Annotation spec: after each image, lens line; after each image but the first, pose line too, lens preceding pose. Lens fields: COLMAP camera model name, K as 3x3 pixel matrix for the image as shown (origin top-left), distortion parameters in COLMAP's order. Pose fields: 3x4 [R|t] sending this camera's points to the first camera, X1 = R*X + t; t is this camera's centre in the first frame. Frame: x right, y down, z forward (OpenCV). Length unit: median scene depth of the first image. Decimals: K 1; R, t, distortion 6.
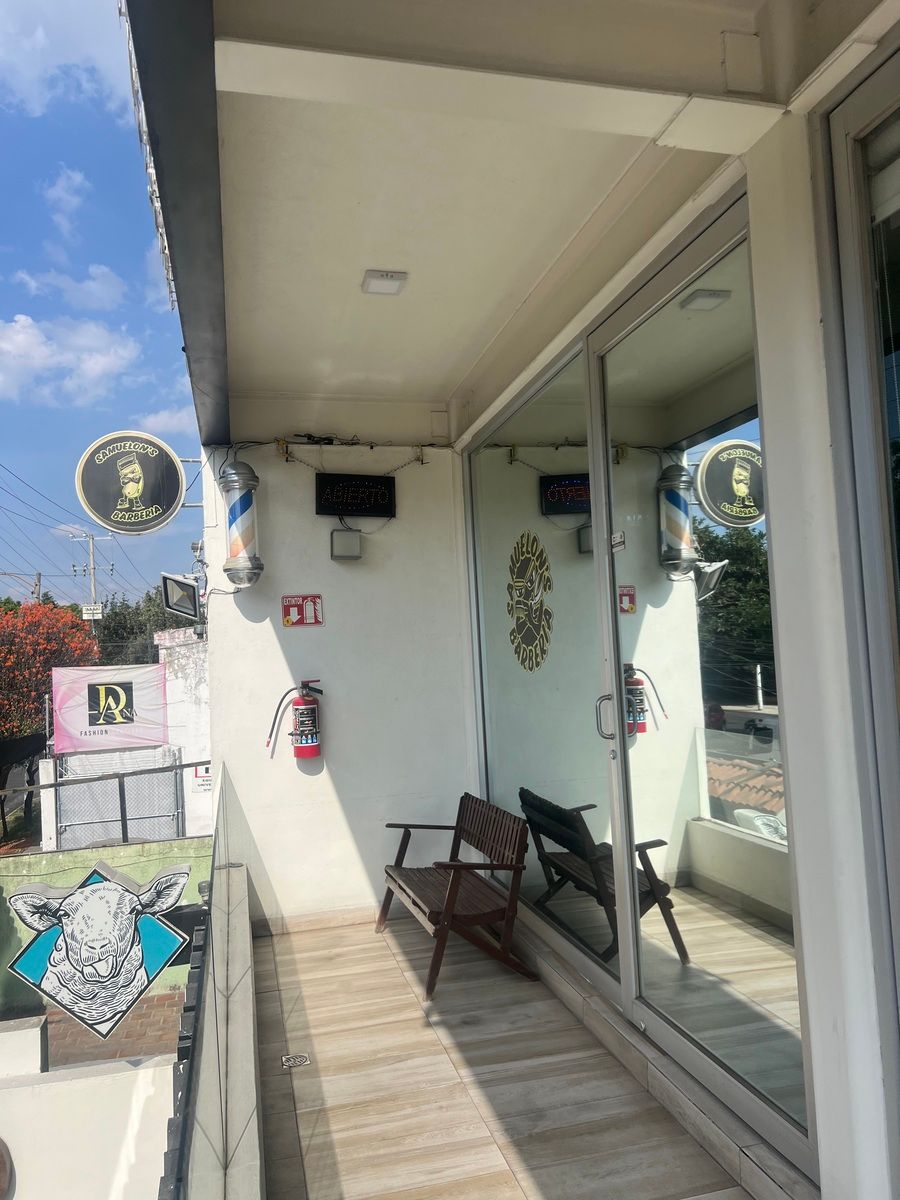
lens RADIAL K [[898.3, 0, 452.1], [0, 898.3, 600.2], [0, 0, 1]] dist [0.008325, 0.001017]
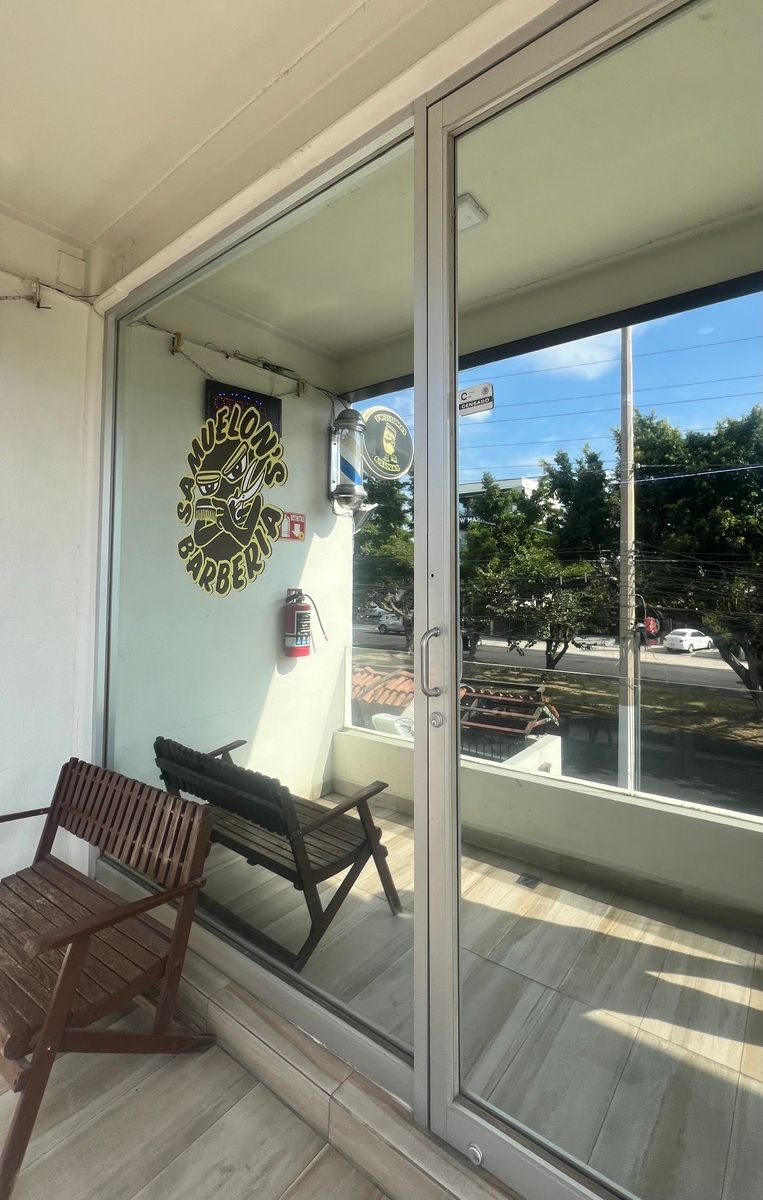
lens RADIAL K [[486.0, 0, 489.4], [0, 486.0, 544.4], [0, 0, 1]] dist [-0.004493, -0.000658]
pose [[0.706179, 0.078001, 0.703724, -0.036106], [-0.057553, 0.996948, -0.052748, 0.041038], [-0.705691, -0.003251, 0.708513, 0.489576]]
